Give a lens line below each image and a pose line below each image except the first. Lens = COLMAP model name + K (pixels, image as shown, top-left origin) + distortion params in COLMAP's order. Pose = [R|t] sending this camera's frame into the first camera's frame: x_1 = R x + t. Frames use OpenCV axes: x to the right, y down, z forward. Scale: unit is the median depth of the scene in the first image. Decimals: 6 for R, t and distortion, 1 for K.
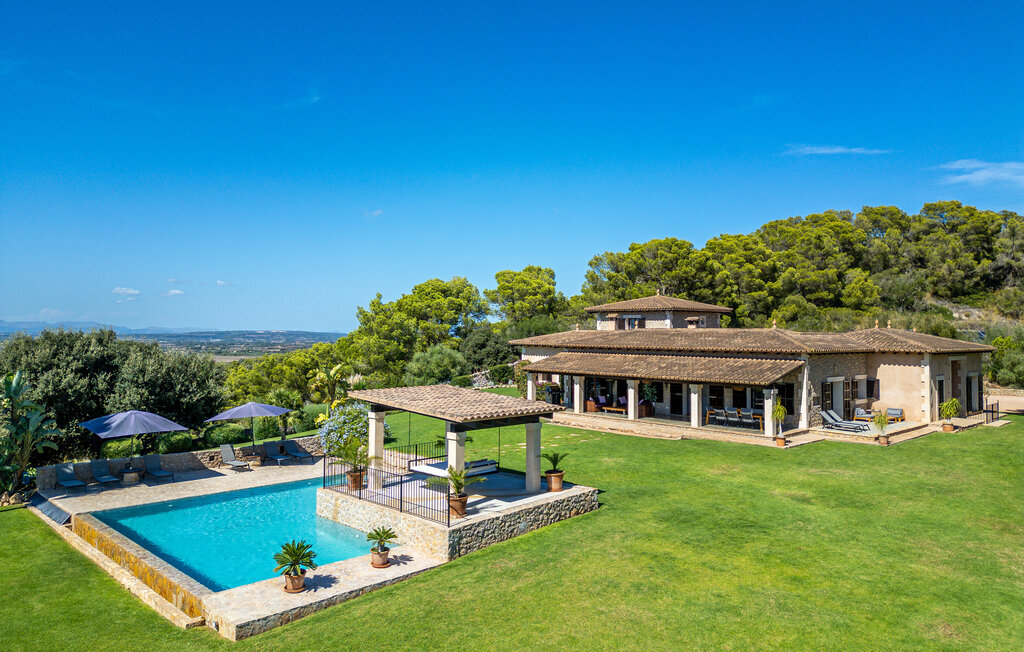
lens RADIAL K [[729.0, 0, 523.4], [0, 729.0, 327.3], [0, 0, 1]] dist [0.050917, -0.003943]
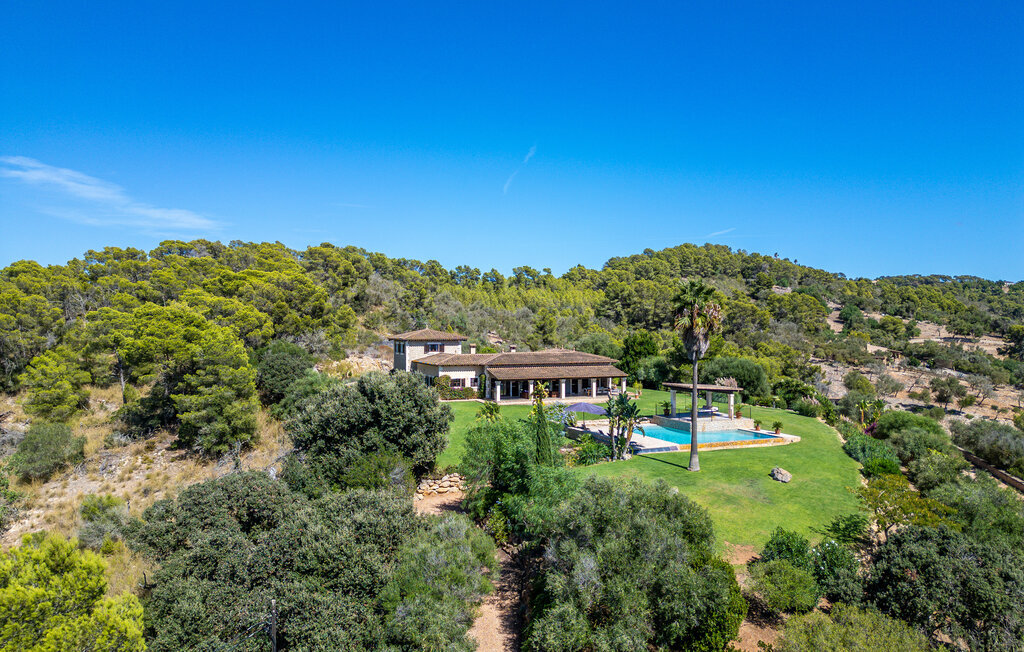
lens RADIAL K [[714.8, 0, 512.0], [0, 714.8, 326.0], [0, 0, 1]] dist [-0.008025, -0.006407]
pose [[0.398846, -0.006334, 0.916996, -1.184431], [0.001103, 0.999979, 0.006427, -0.062004], [-0.917017, -0.001552, 0.398845, 0.209541]]
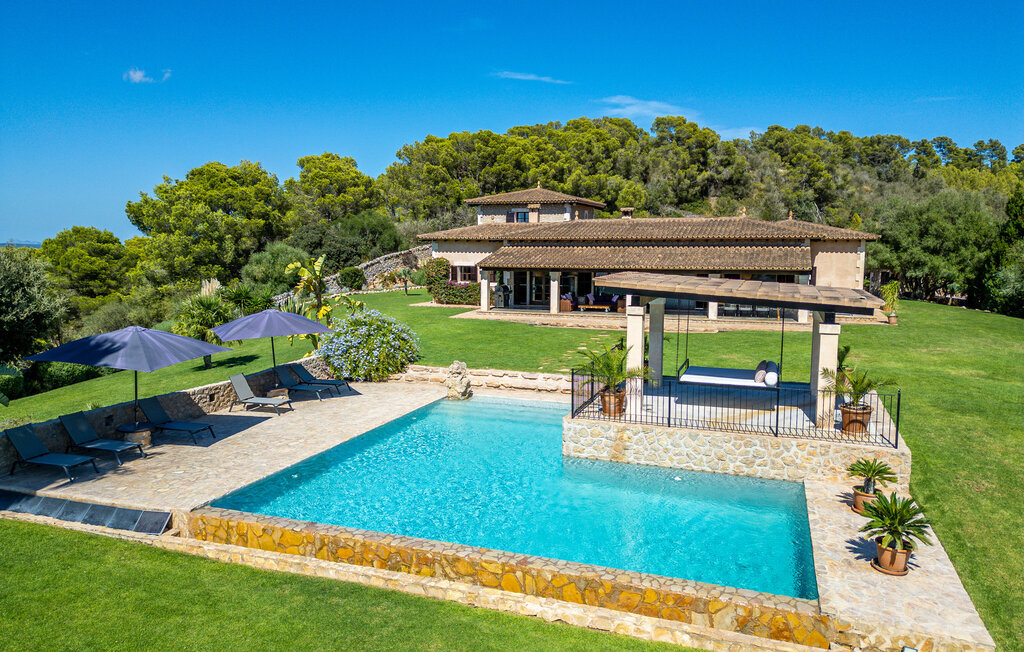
lens RADIAL K [[729.0, 0, 523.4], [0, 729.0, 327.3], [0, 0, 1]] dist [0.050917, -0.003943]
pose [[0.900709, -0.053648, 0.431097, -0.239804], [0.001633, 0.992757, 0.120132, 0.020816], [-0.434420, -0.107500, 0.894273, 0.165788]]
